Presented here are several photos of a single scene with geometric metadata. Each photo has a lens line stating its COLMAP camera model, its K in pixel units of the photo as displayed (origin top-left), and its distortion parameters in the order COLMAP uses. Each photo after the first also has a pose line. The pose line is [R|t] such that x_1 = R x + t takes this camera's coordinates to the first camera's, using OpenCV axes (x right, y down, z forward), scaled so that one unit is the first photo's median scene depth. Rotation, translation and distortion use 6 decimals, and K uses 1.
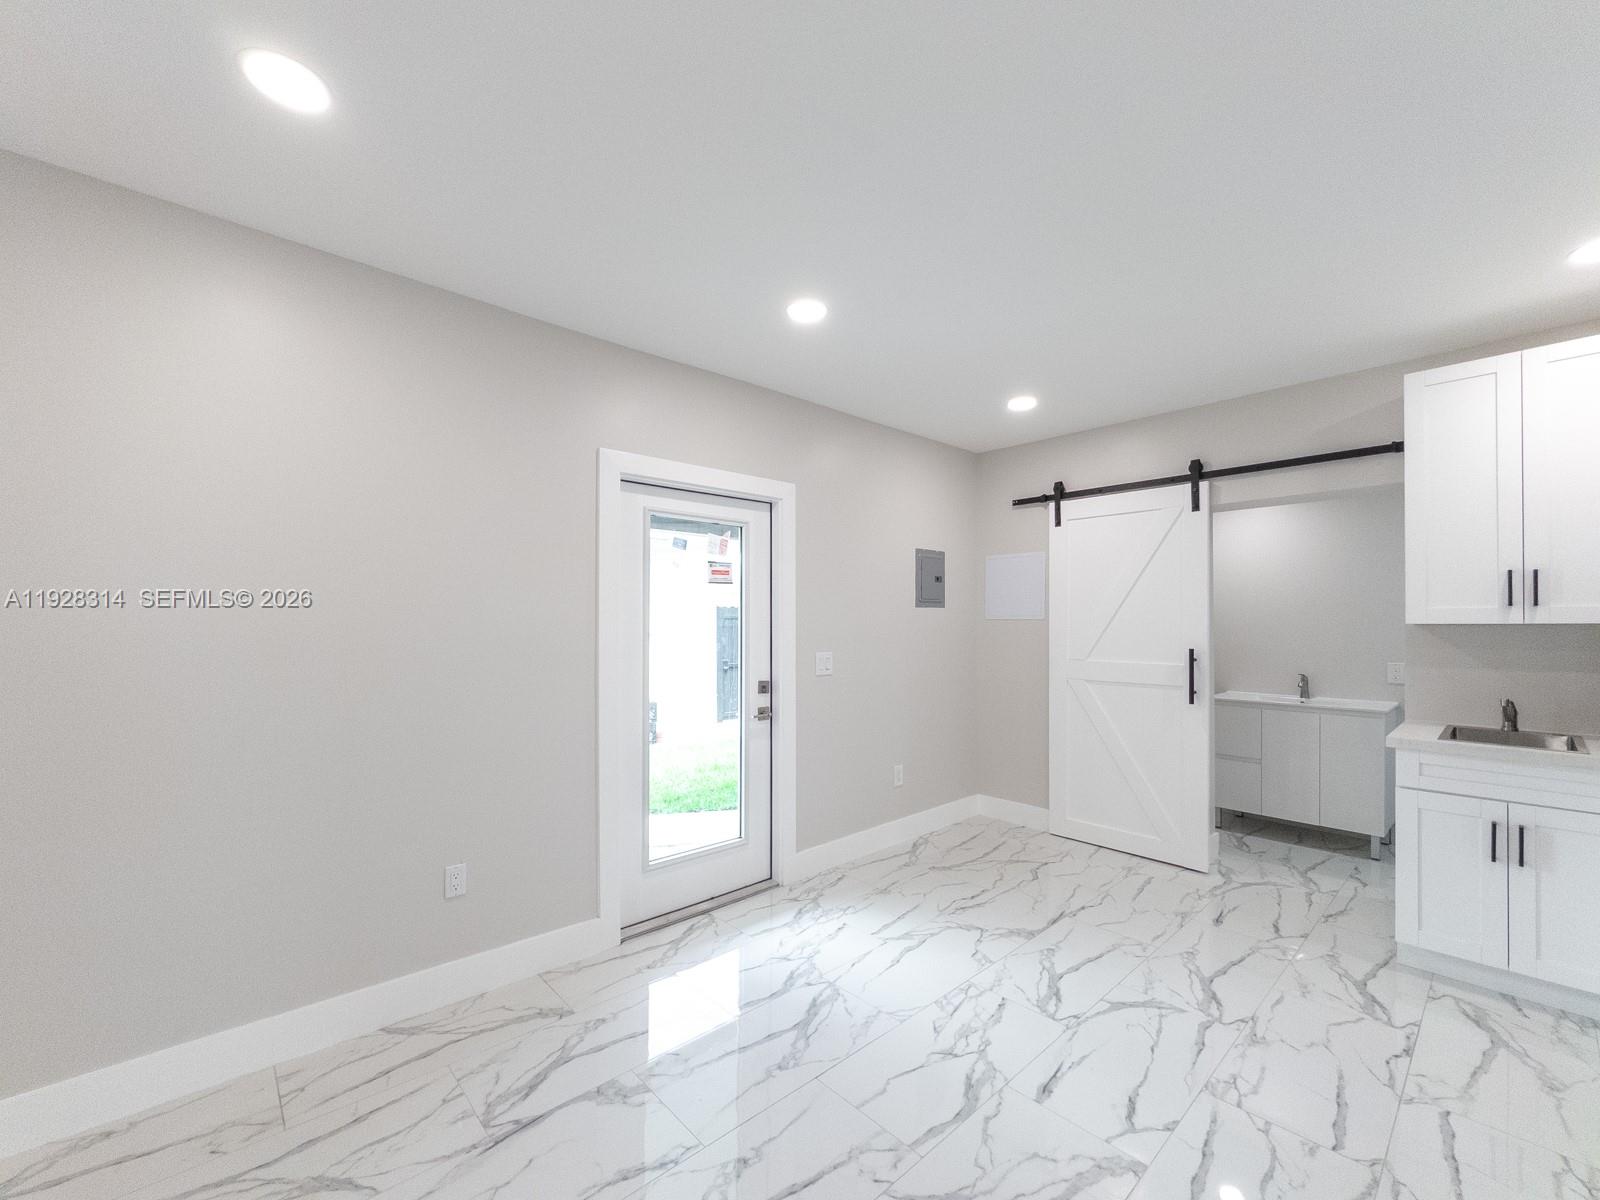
lens RADIAL K [[646.3, 0, 808.3], [0, 646.3, 611.8], [0, 0, 1]] dist [-0.002116, 0.000037]
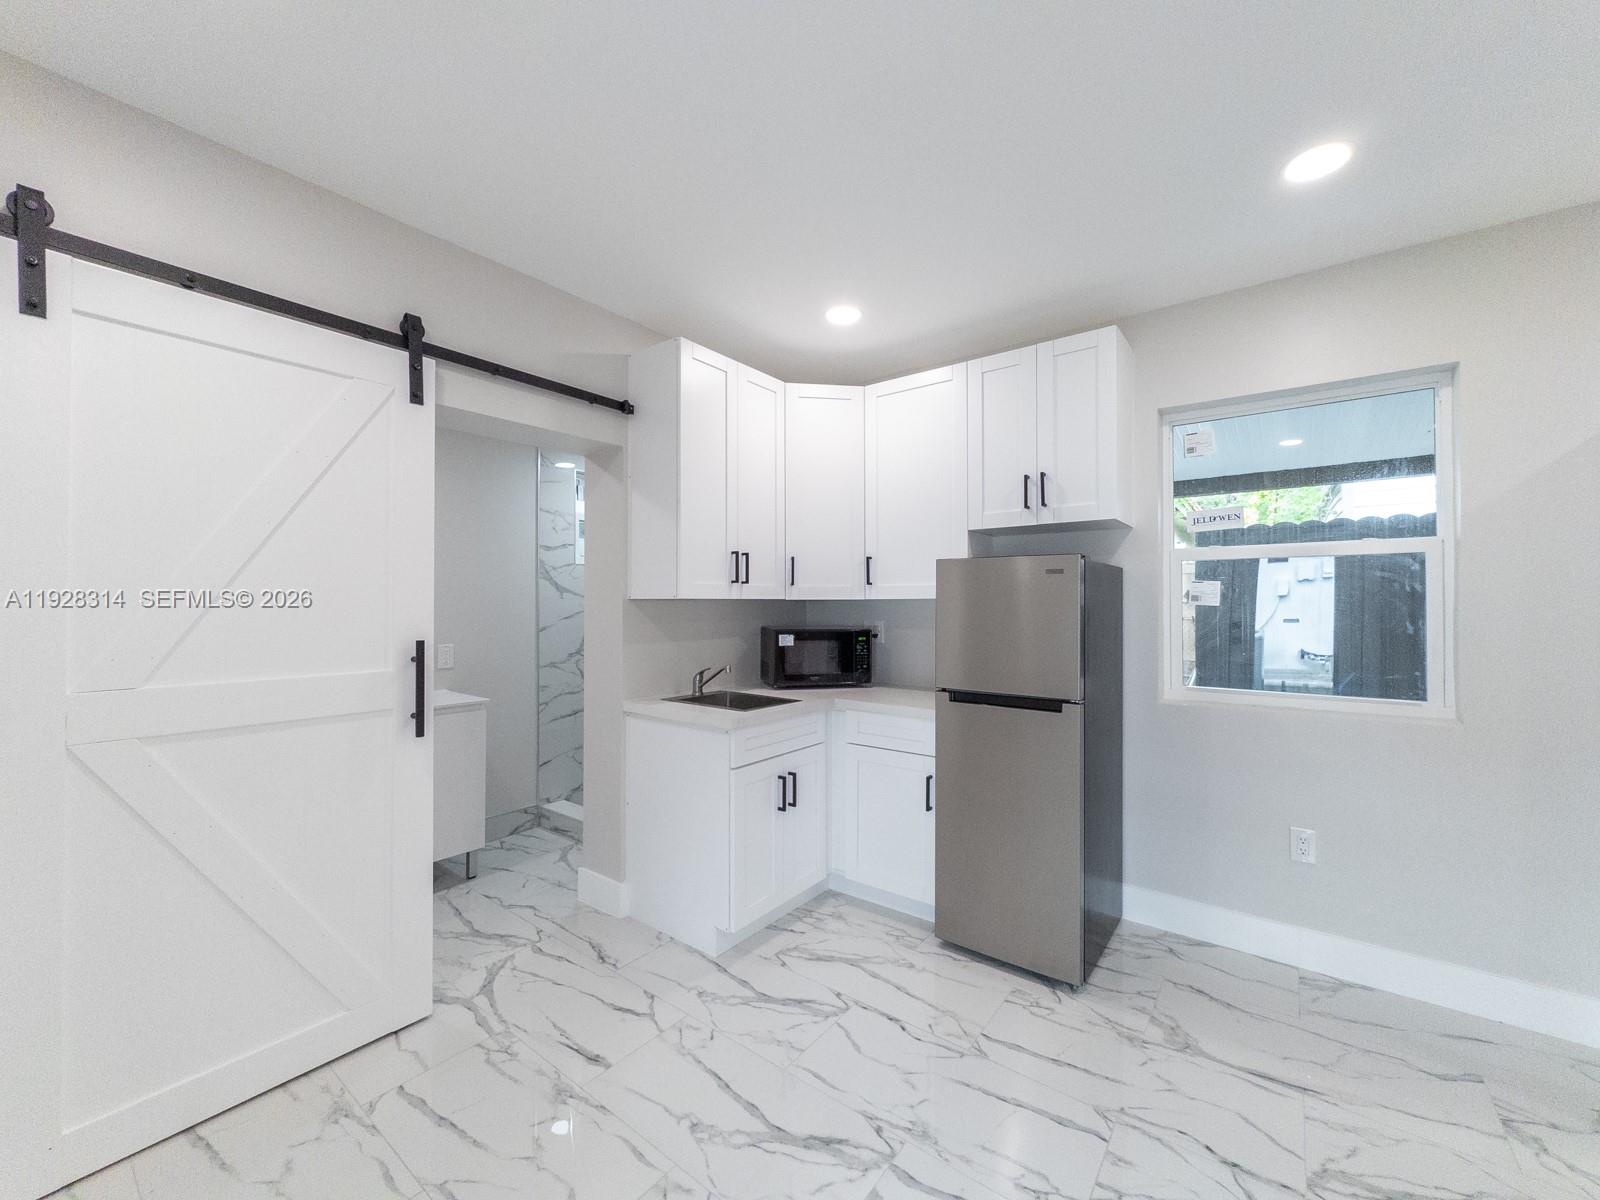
lens RADIAL K [[646.3, 0, 793.9], [0, 646.3, 598.9], [0, 0, 1]] dist [-0.002116, 0.000037]
pose [[-0.171611, 0.002519, 0.985162, -0.048924], [-0.020972, 0.999761, -0.006210, 0.027515], [-0.984941, -0.021726, -0.171518, 1.277730]]
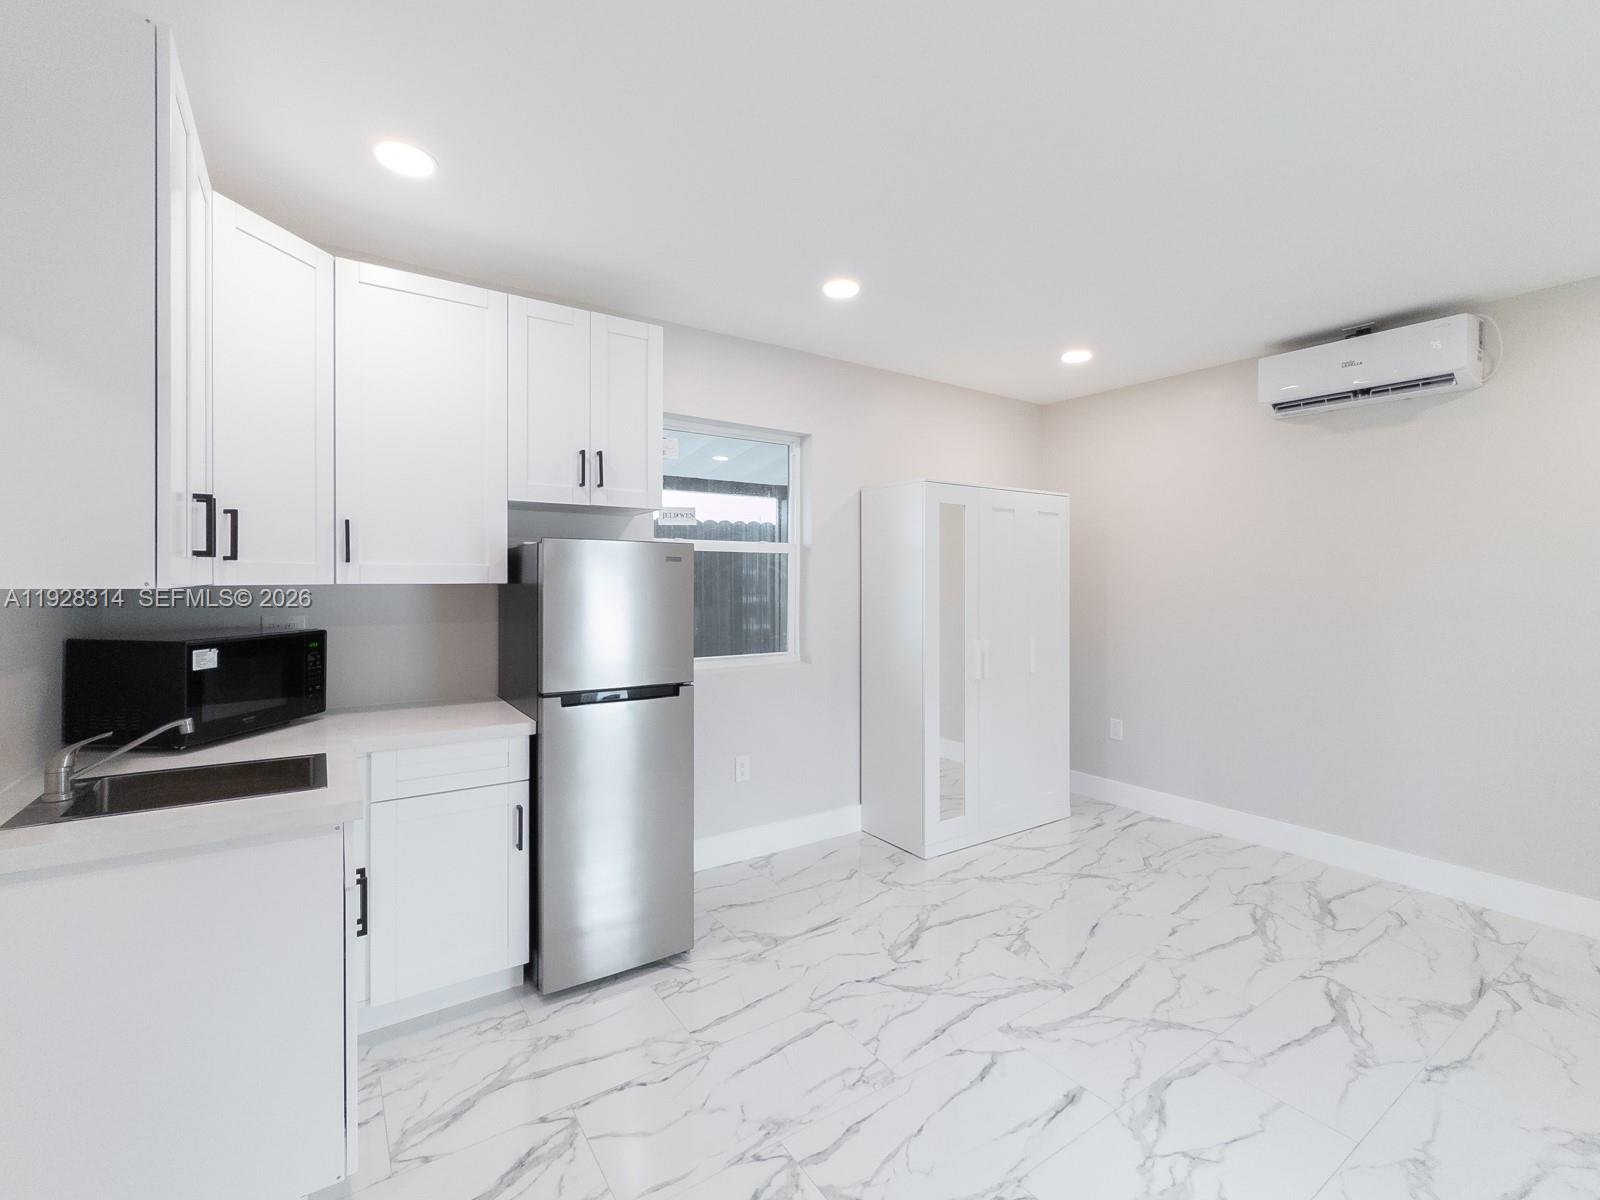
lens RADIAL K [[716.0, 0, 796.6], [0, 716.0, 584.2], [0, 0, 1]] dist [0.009297, 0.000105]
pose [[-0.990145, -0.007961, 0.139816, 0.544153], [-0.009888, 0.999865, -0.013094, 0.022653], [-0.139693, -0.014348, -0.990091, 1.833790]]
